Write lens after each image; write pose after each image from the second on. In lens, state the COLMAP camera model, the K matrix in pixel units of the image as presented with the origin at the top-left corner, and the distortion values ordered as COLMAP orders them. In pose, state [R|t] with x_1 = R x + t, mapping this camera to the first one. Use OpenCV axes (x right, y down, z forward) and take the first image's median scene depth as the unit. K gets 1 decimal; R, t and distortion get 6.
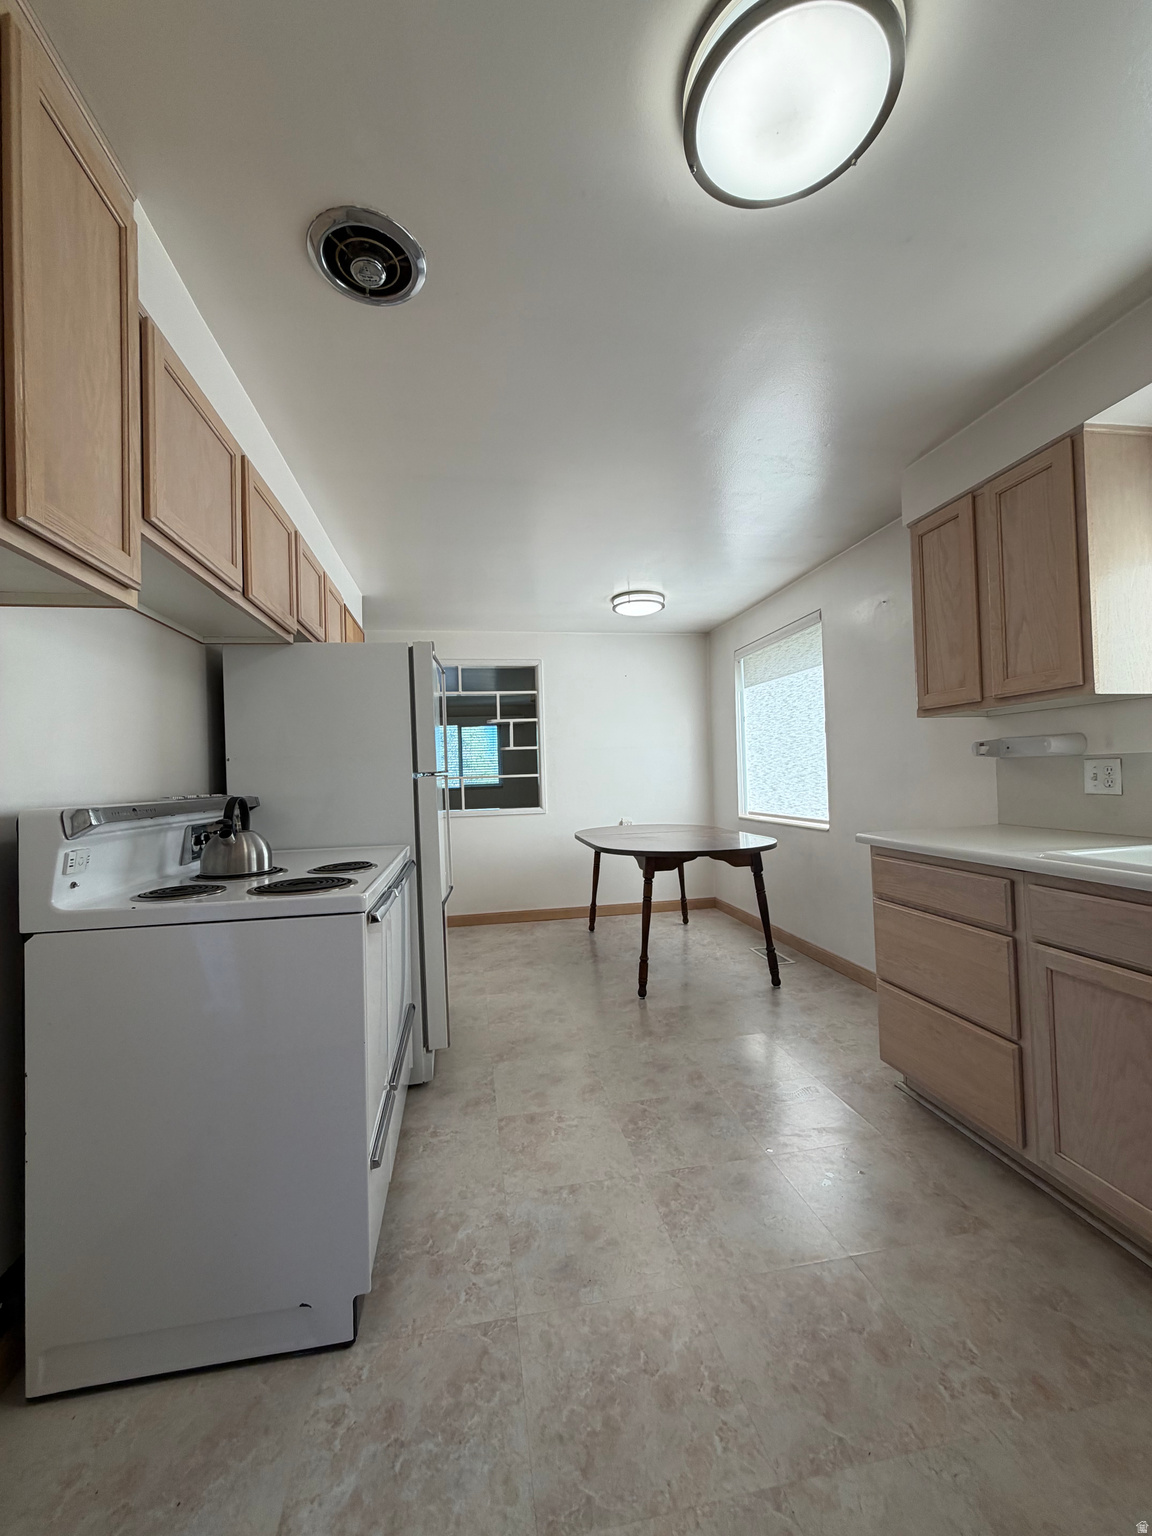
lens RADIAL K [[611.0, 0, 573.5], [0, 611.0, 764.8], [0, 0, 1]] dist [0.002046, -0.000171]
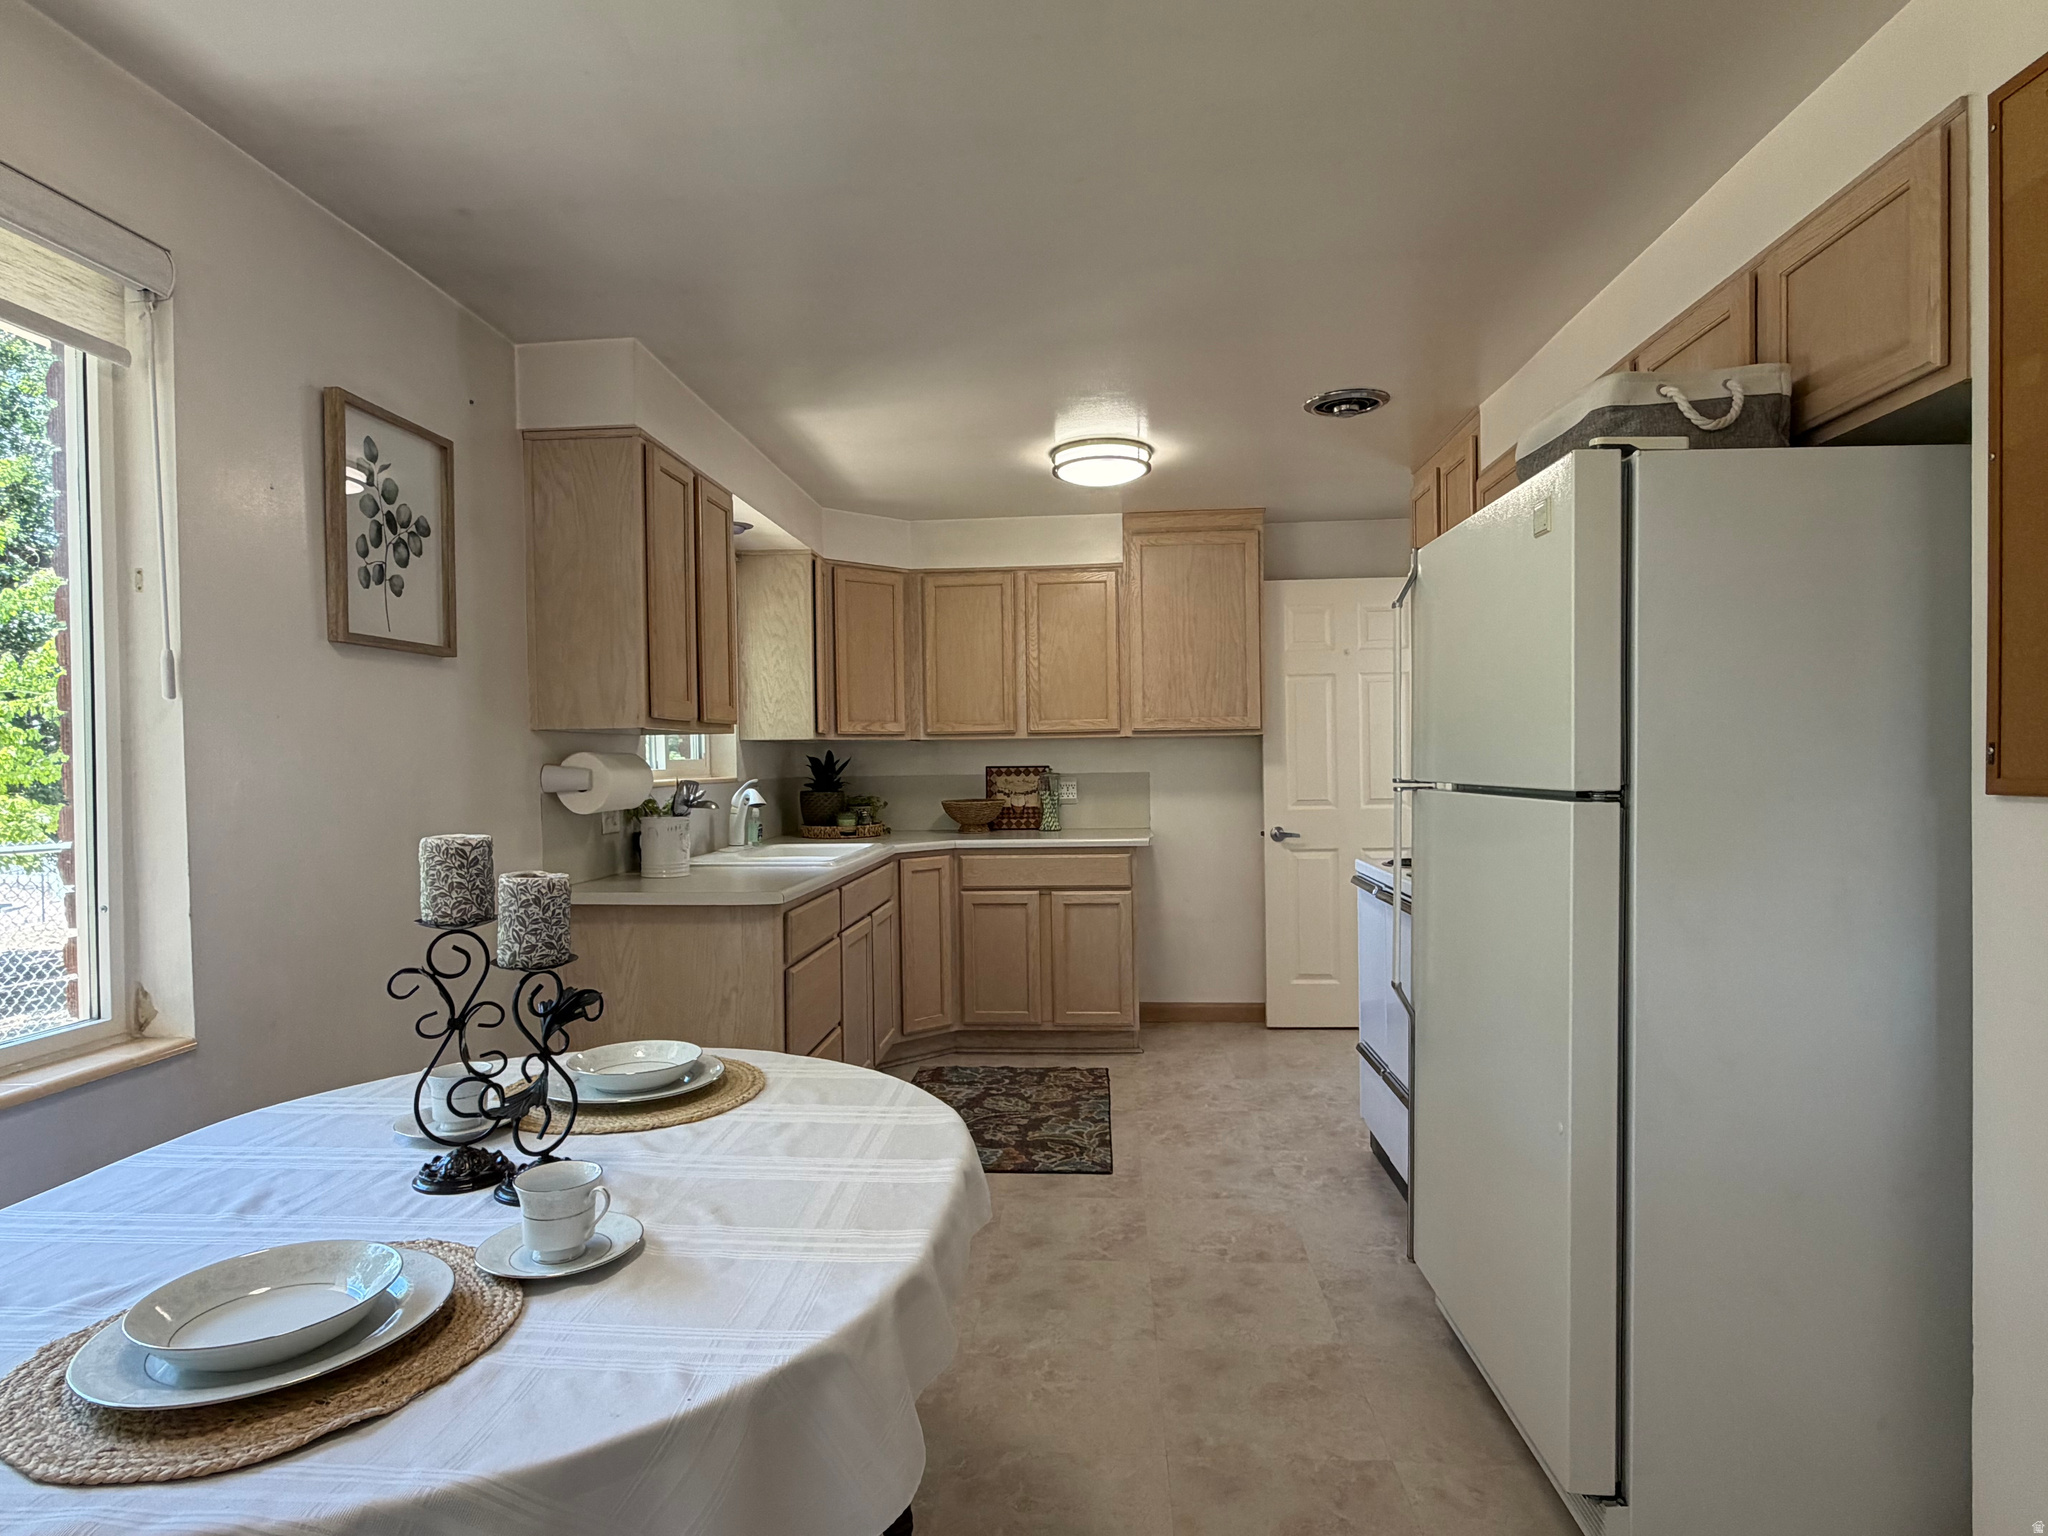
lens RADIAL K [[1125.5, 0, 1024.9], [0, 1125.5, 778.9], [0, 0, 1]] dist [0.000932, 0.001474]
pose [[-0.968734, 0.039276, 0.244974, -0.142520], [0.038798, 0.999224, -0.006775, 0.002486], [-0.245050, 0.002941, -0.969506, 2.310548]]
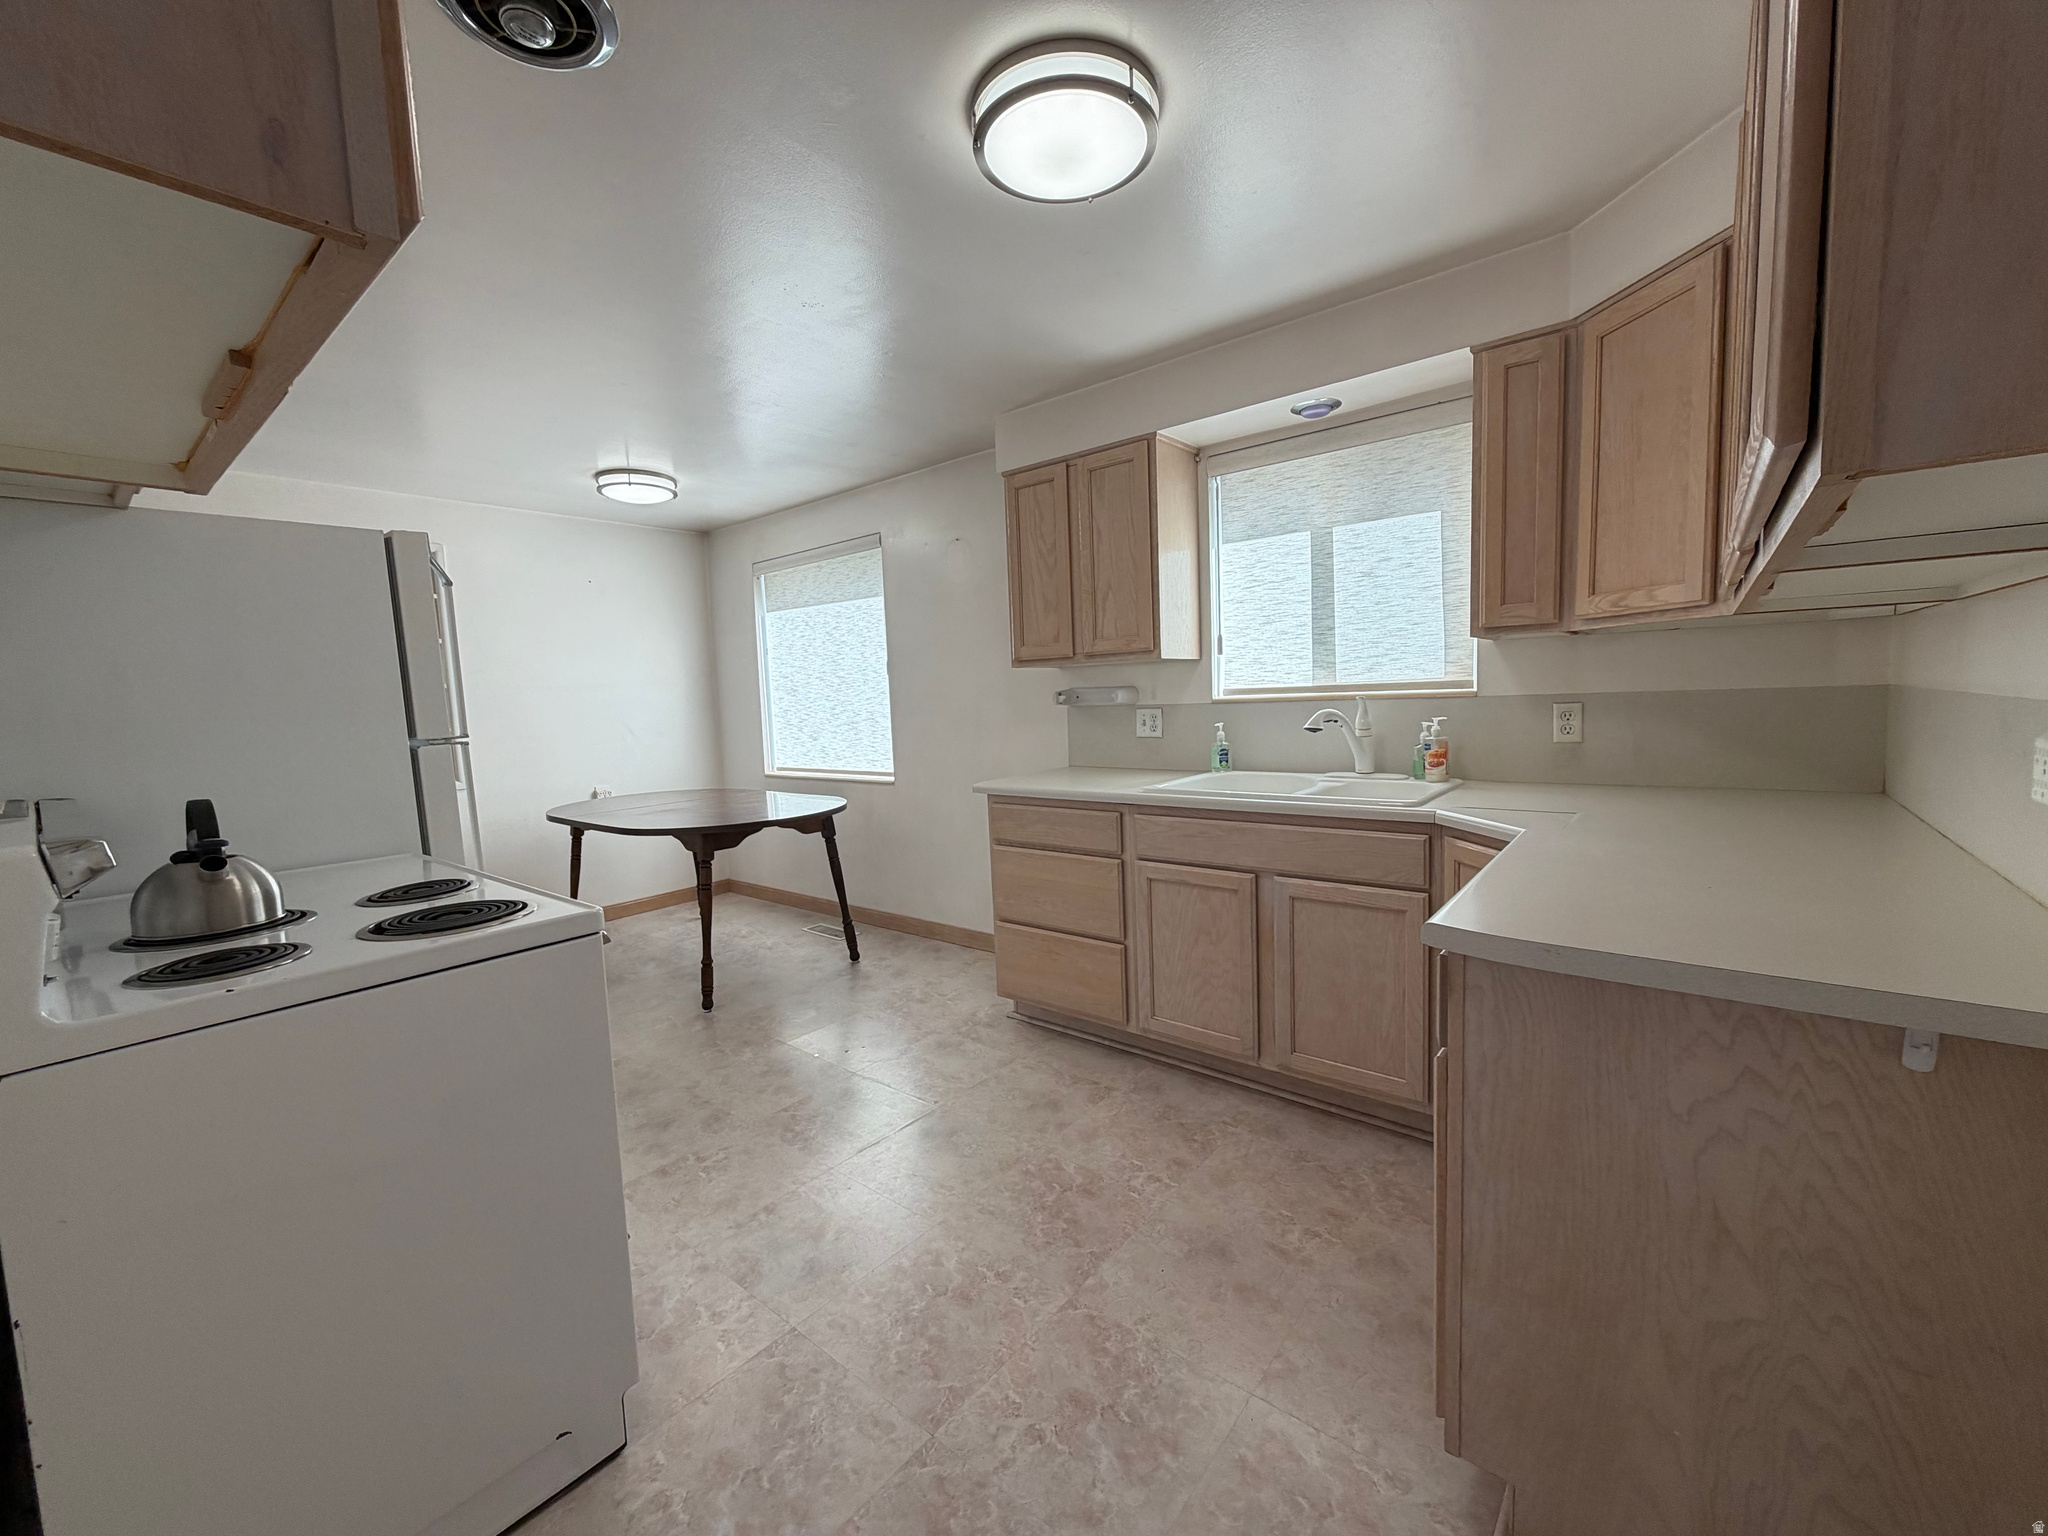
lens RADIAL K [[815.5, 0, 1028.7], [0, 815.5, 767.0], [0, 0, 1]] dist [0.001133, 0.000085]
pose [[0.757105, -0.060306, 0.650503, -0.354098], [0.005831, 0.996314, 0.085578, -0.030442], [-0.653267, -0.060998, 0.754667, -0.071714]]
